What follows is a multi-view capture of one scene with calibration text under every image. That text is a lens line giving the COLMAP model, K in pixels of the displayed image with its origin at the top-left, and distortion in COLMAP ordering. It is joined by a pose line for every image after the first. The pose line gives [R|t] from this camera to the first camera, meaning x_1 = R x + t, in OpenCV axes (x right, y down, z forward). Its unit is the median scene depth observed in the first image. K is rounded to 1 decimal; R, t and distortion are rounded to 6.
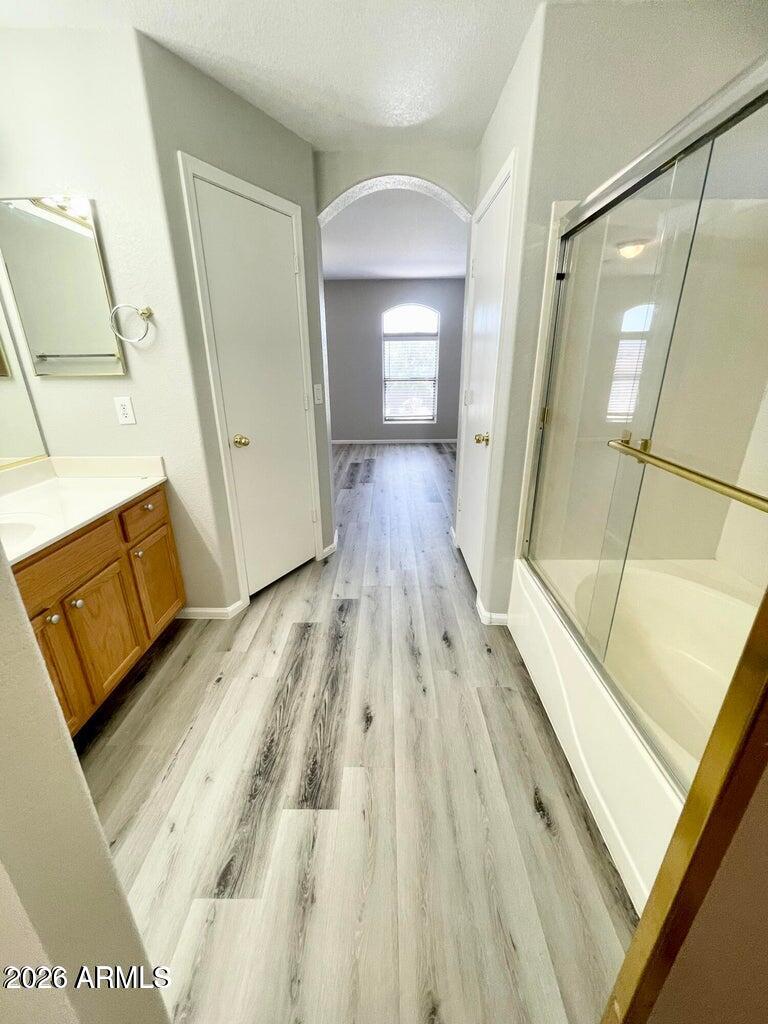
lens RADIAL K [[413.8, 0, 381.9], [0, 413.8, 509.9], [0, 0, 1]] dist [-0.000886, 0.000637]
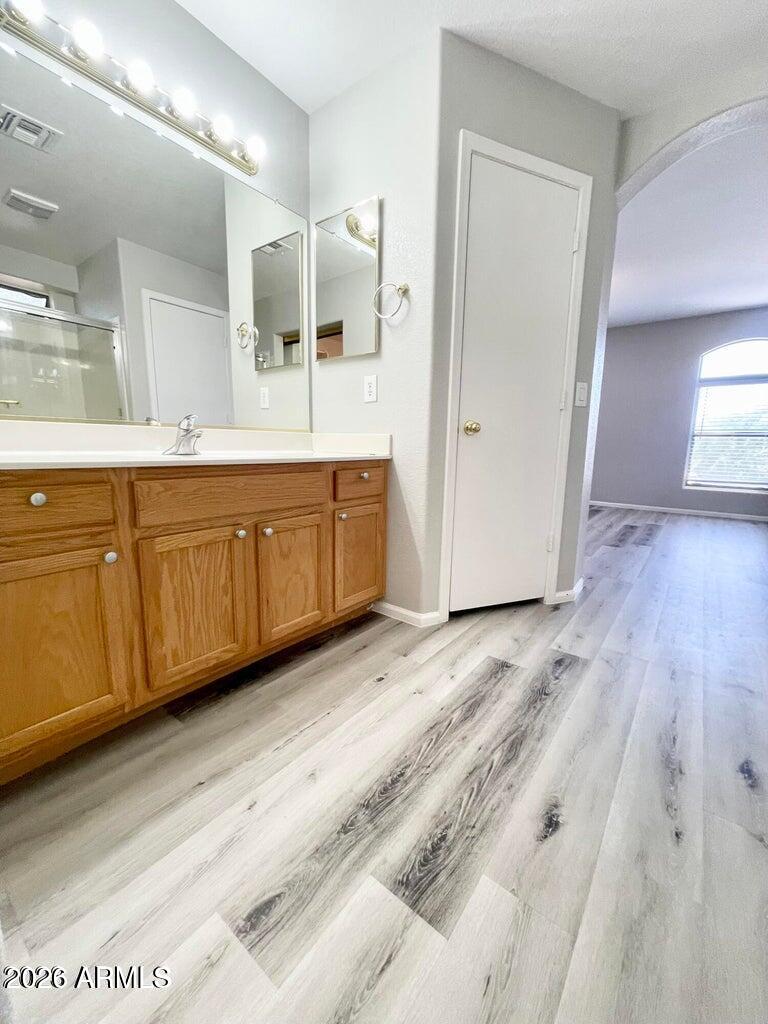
lens RADIAL K [[410.3, 0, 384.0], [0, 410.3, 512.0], [0, 0, 1]] dist [-0.001394, -0.000003]
pose [[0.796750, 0.122276, -0.591809, 0.057609], [-0.230297, 0.966851, -0.110283, 0.165582], [0.558706, 0.224160, 0.798498, 0.255186]]
